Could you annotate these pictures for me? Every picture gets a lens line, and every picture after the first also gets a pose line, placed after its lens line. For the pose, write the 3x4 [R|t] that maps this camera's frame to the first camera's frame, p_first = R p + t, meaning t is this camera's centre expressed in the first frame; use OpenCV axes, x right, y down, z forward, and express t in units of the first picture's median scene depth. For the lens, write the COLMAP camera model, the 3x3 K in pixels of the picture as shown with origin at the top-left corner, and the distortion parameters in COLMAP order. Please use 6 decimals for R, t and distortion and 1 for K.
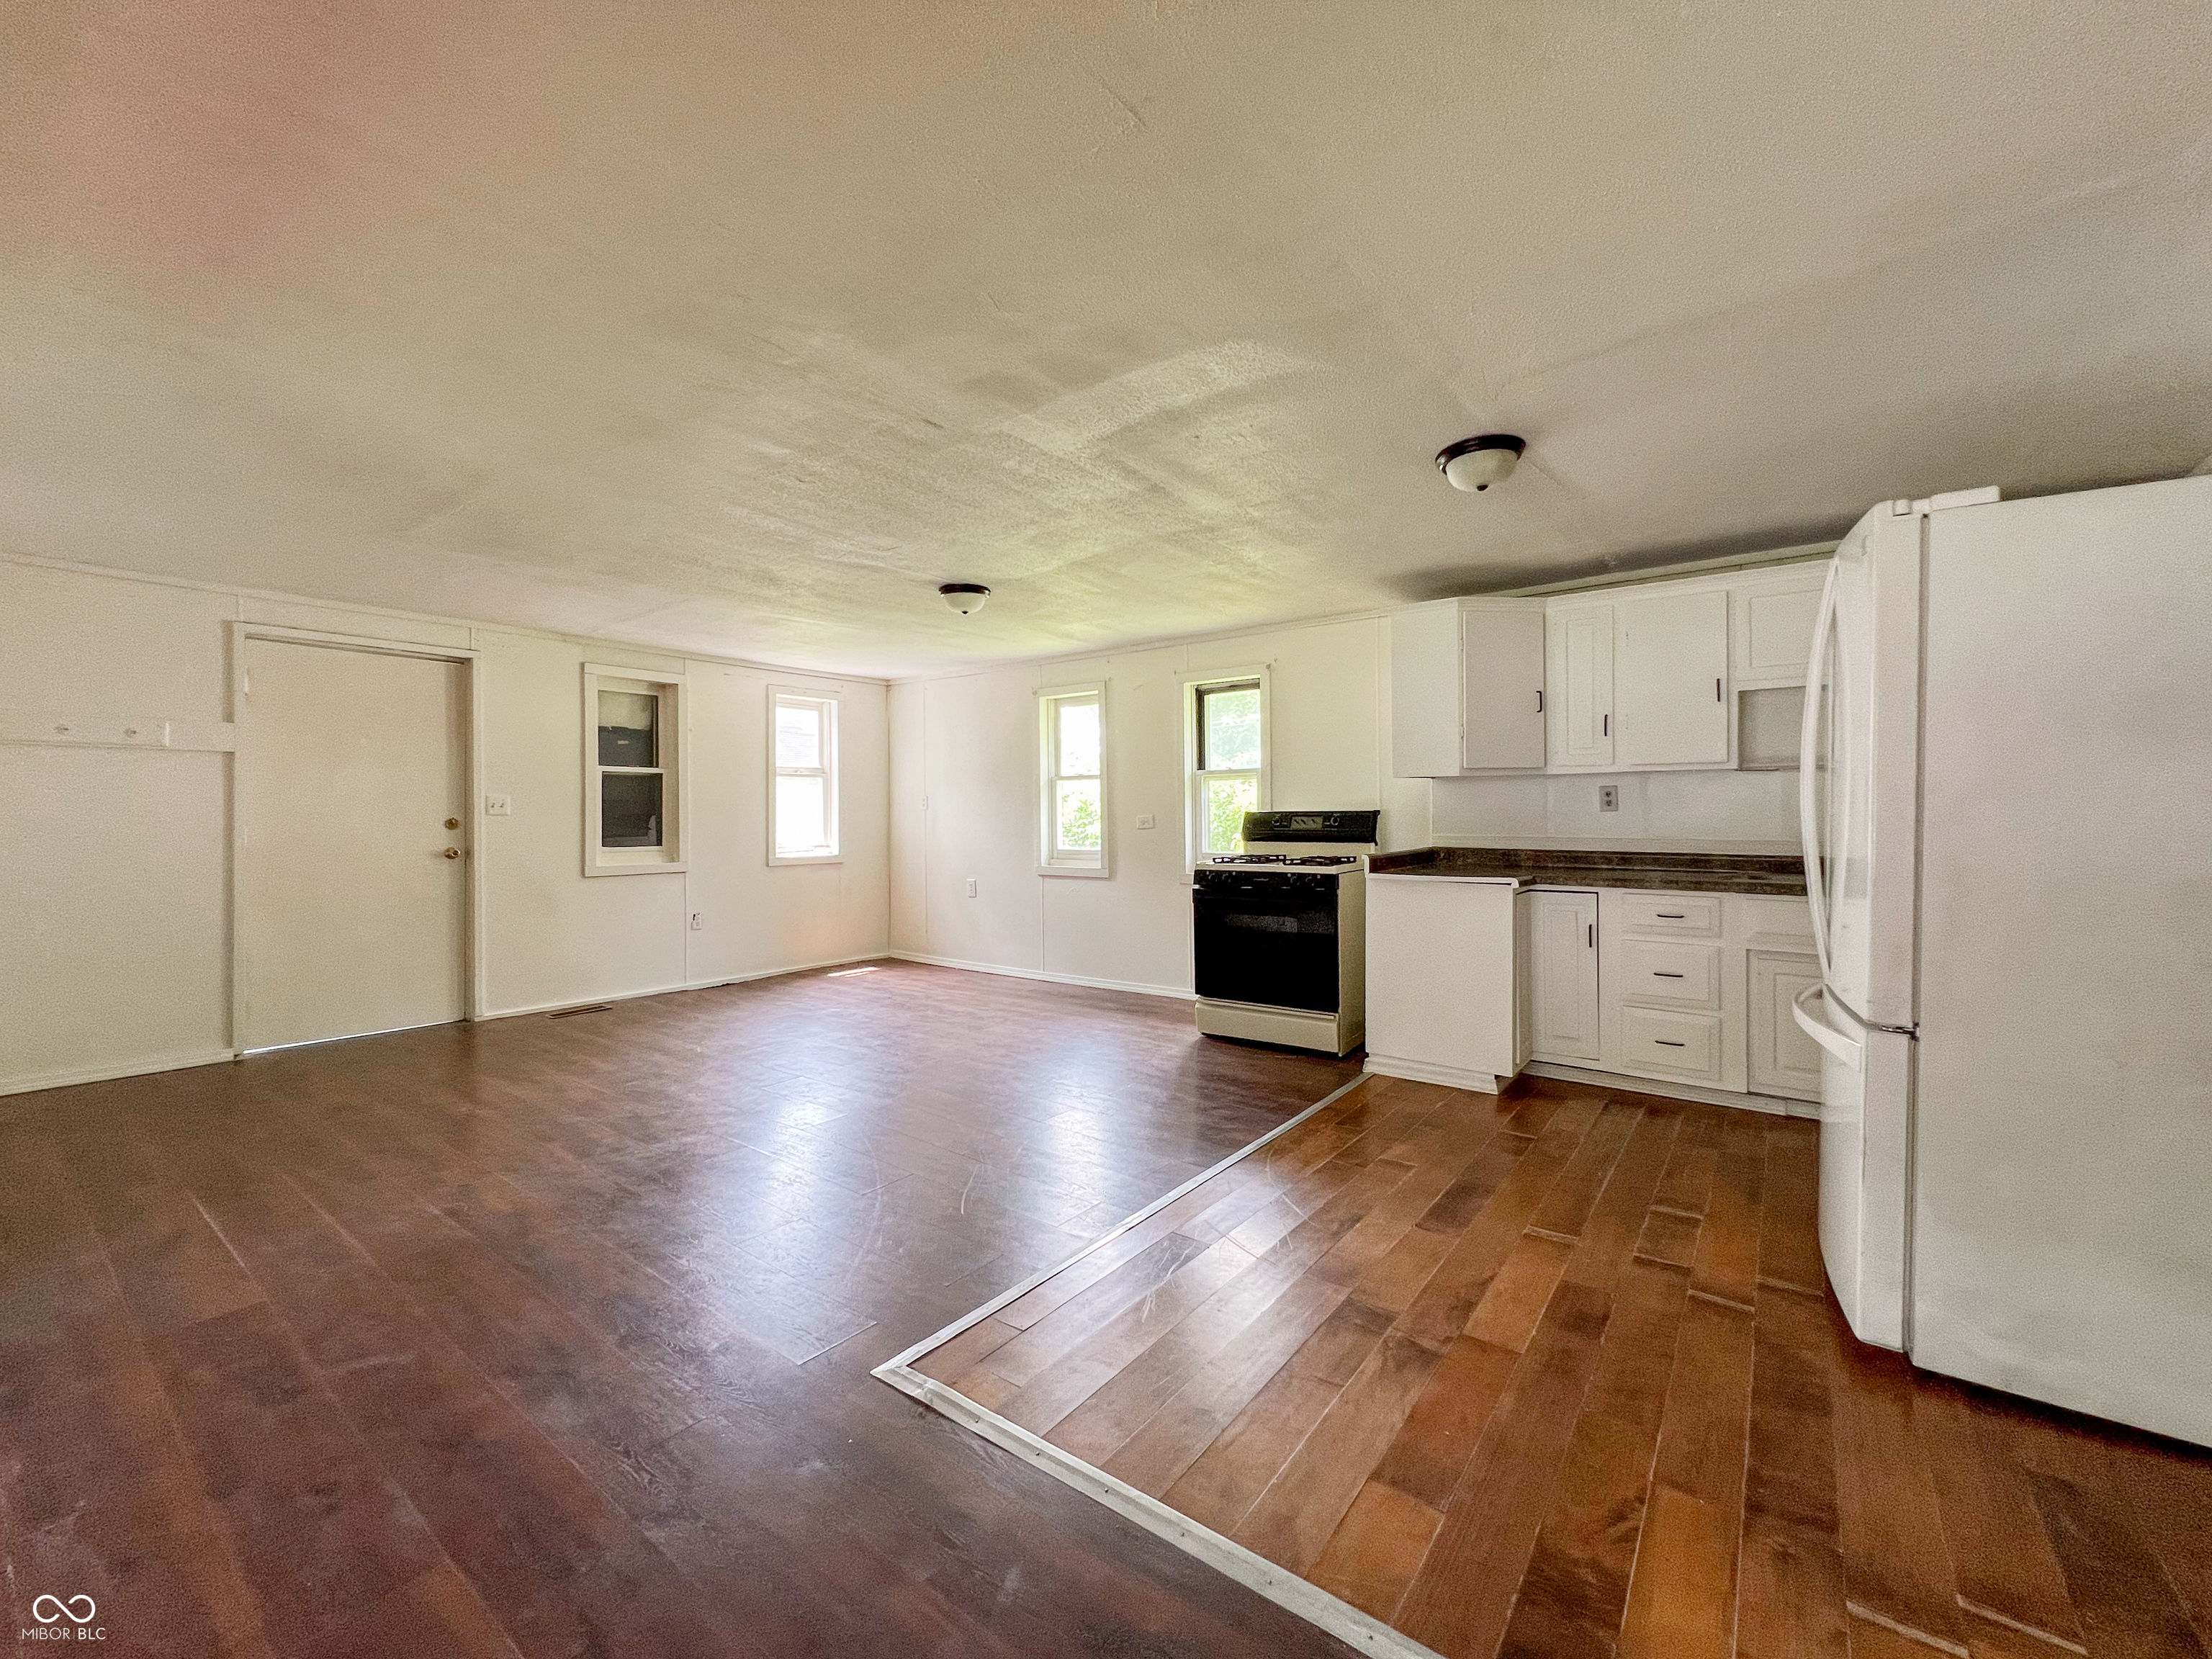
lens RADIAL K [[896.7, 0, 1111.0], [0, 896.7, 820.1], [0, 0, 1]] dist [-0.001333, 0.000406]
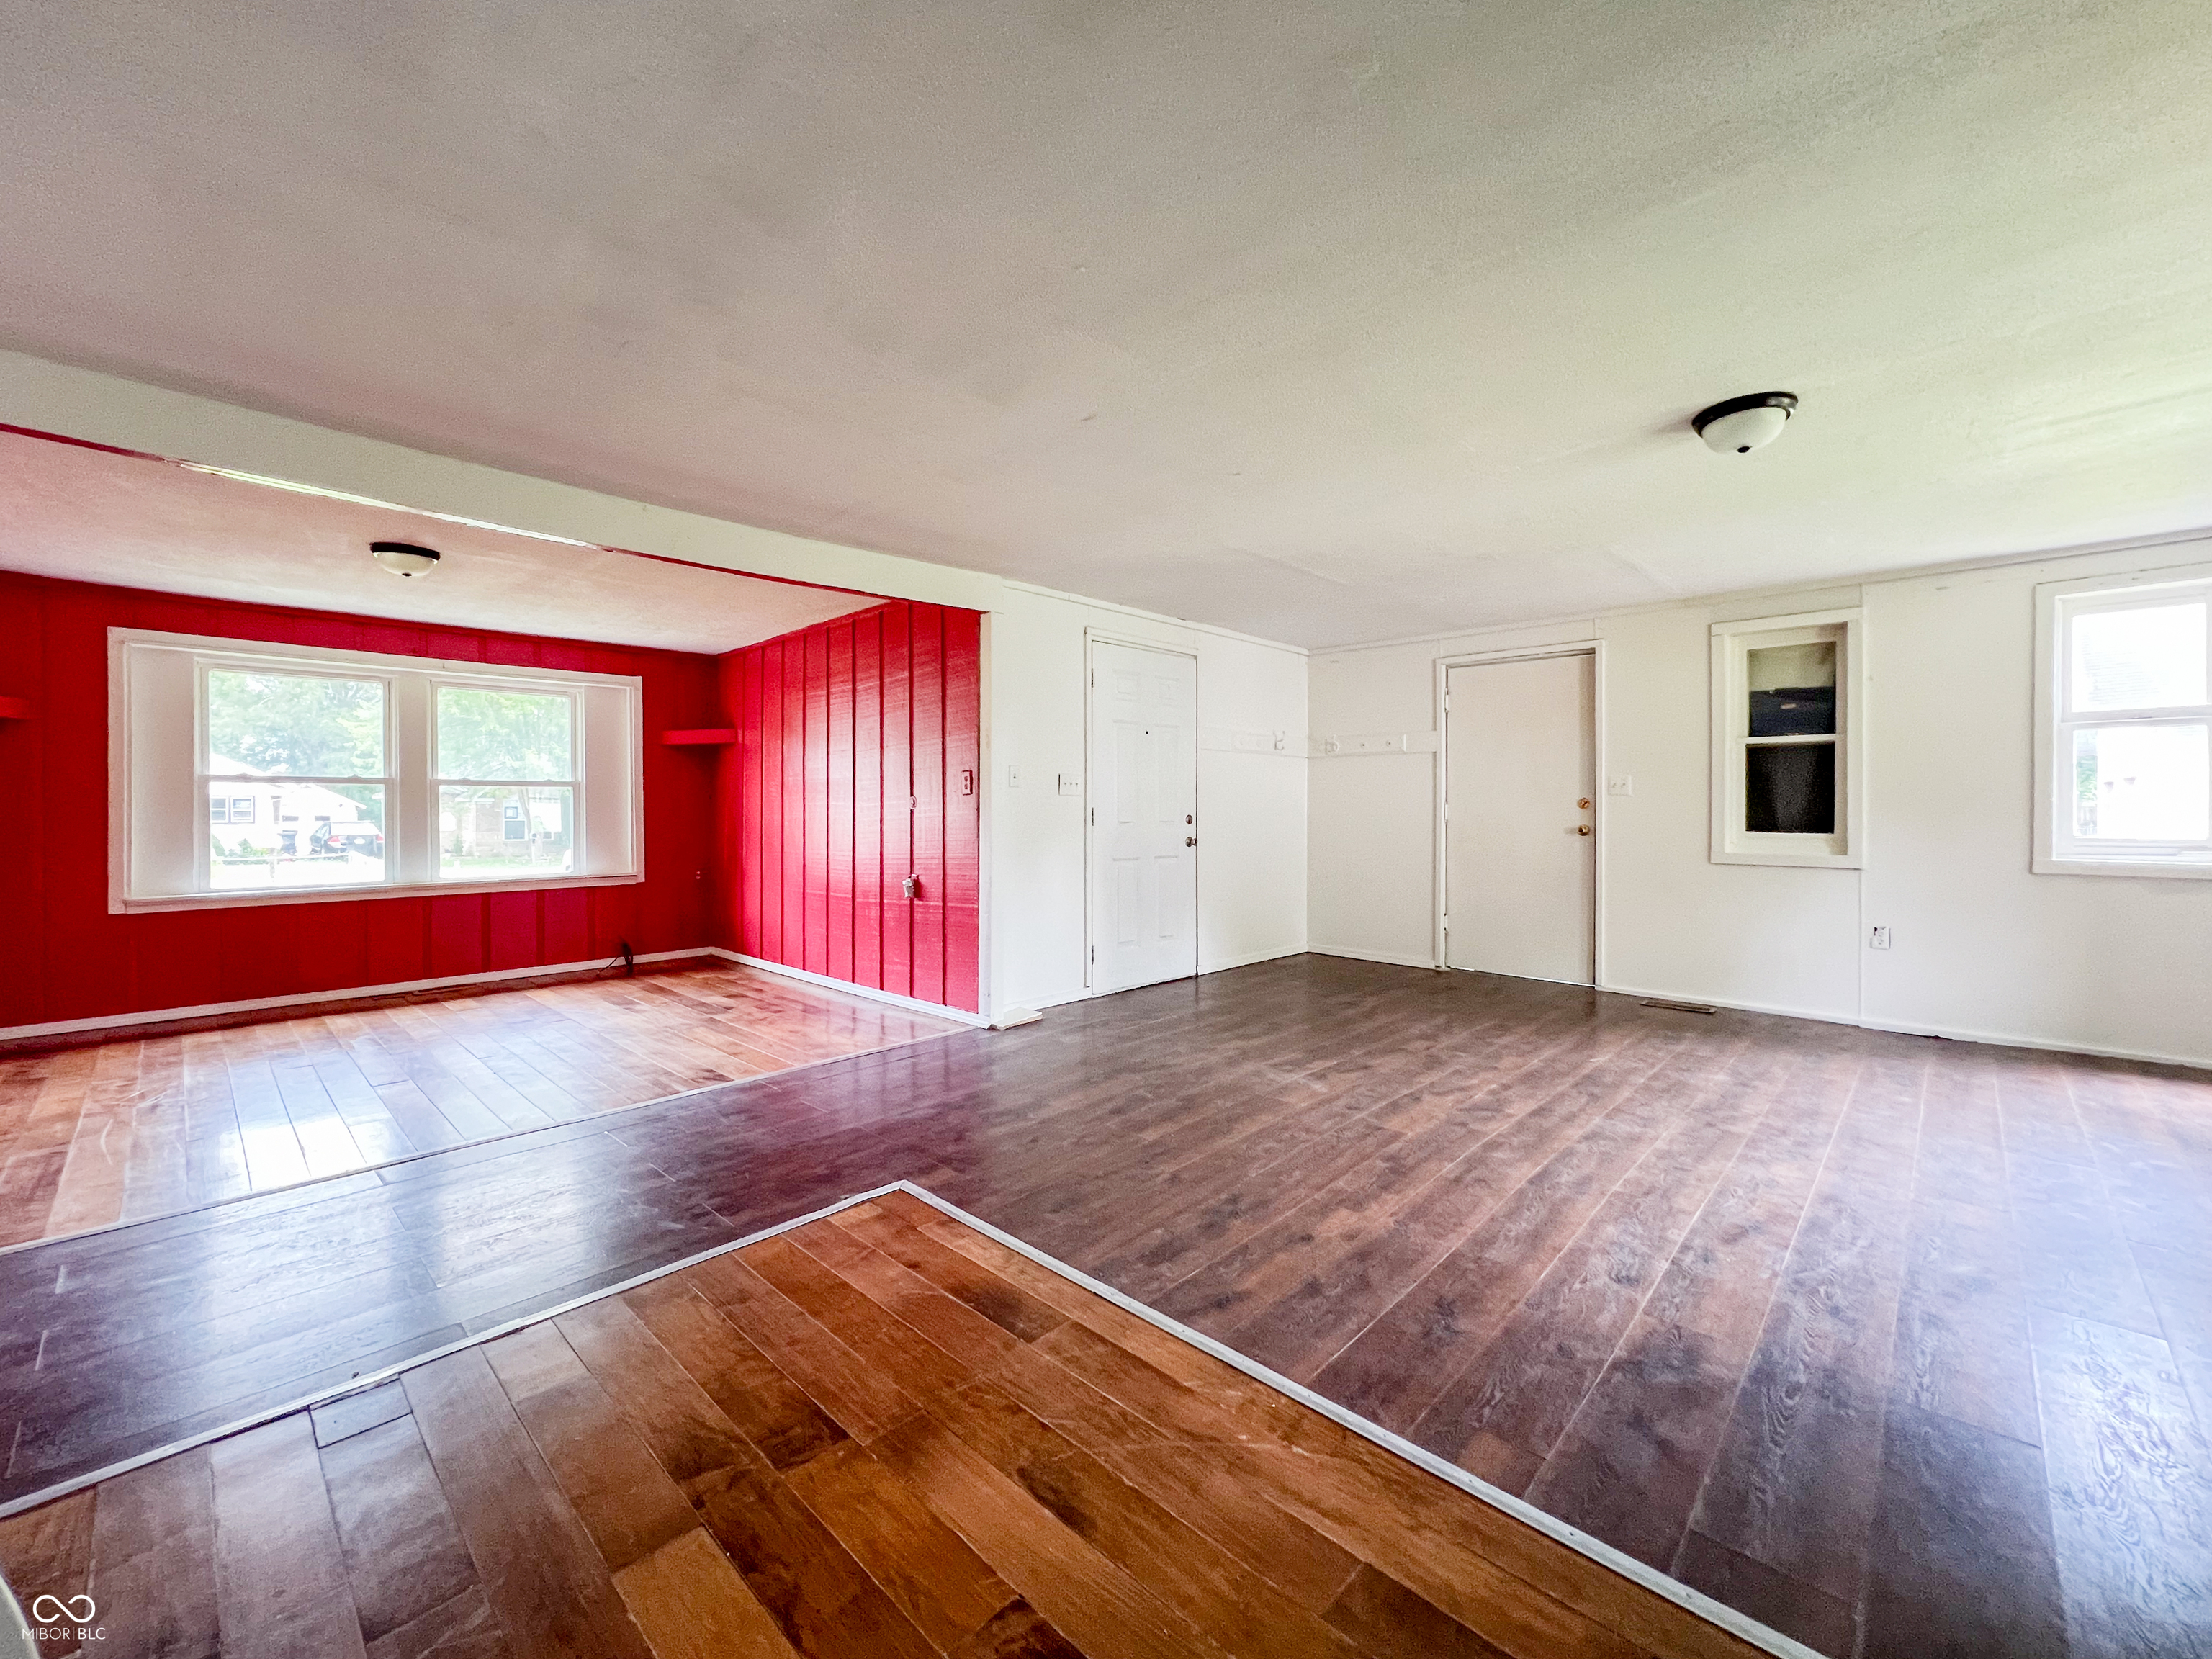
lens RADIAL K [[896.7, 0, 1119.4], [0, 896.7, 837.5], [0, 0, 1]] dist [-0.001333, 0.000406]
pose [[-0.106897, 0.040277, -0.993454, 0.359651], [-0.002188, 0.999167, 0.040744, 0.001871], [0.994268, 0.006530, -0.106720, 0.487394]]
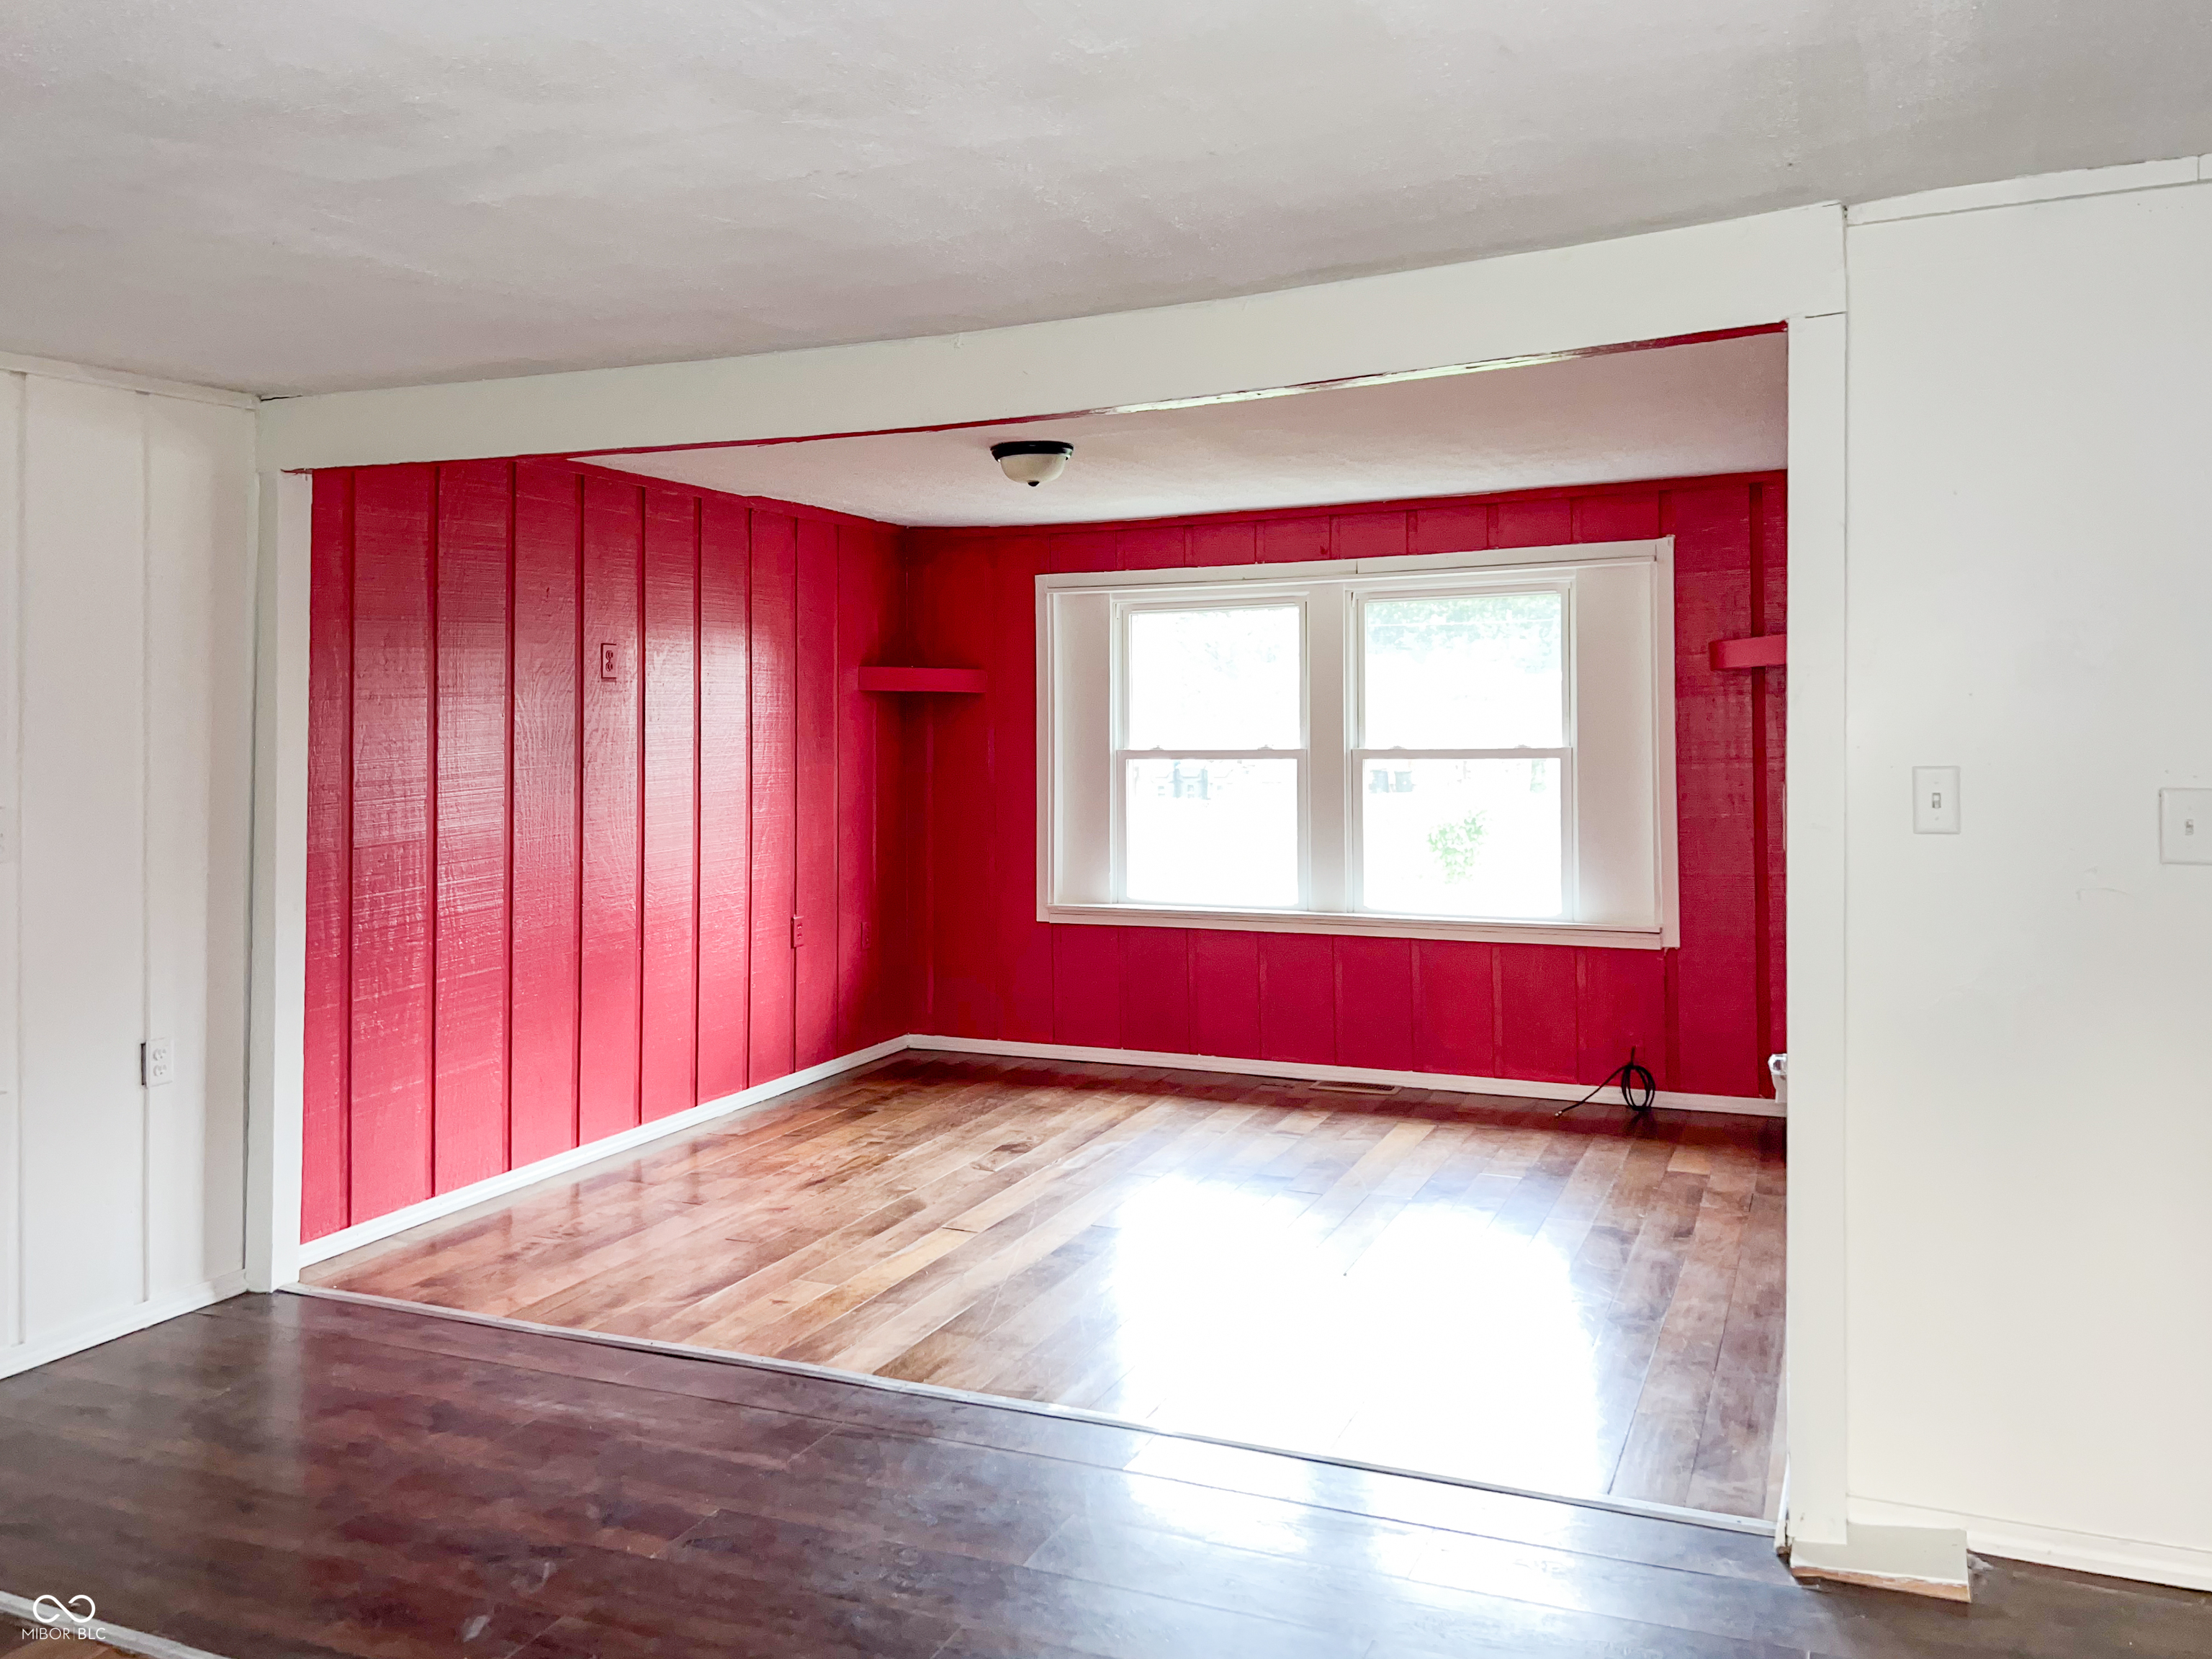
lens RADIAL K [[1697.6, 0, 1188.2], [0, 1697.6, 741.8], [0, 0, 1]] dist [0.040263, -0.028038]
pose [[-0.974110, 0.017106, -0.225425, -0.096233], [0.015412, 0.999838, 0.009273, -0.032960], [0.225547, 0.005559, -0.974216, 0.710789]]
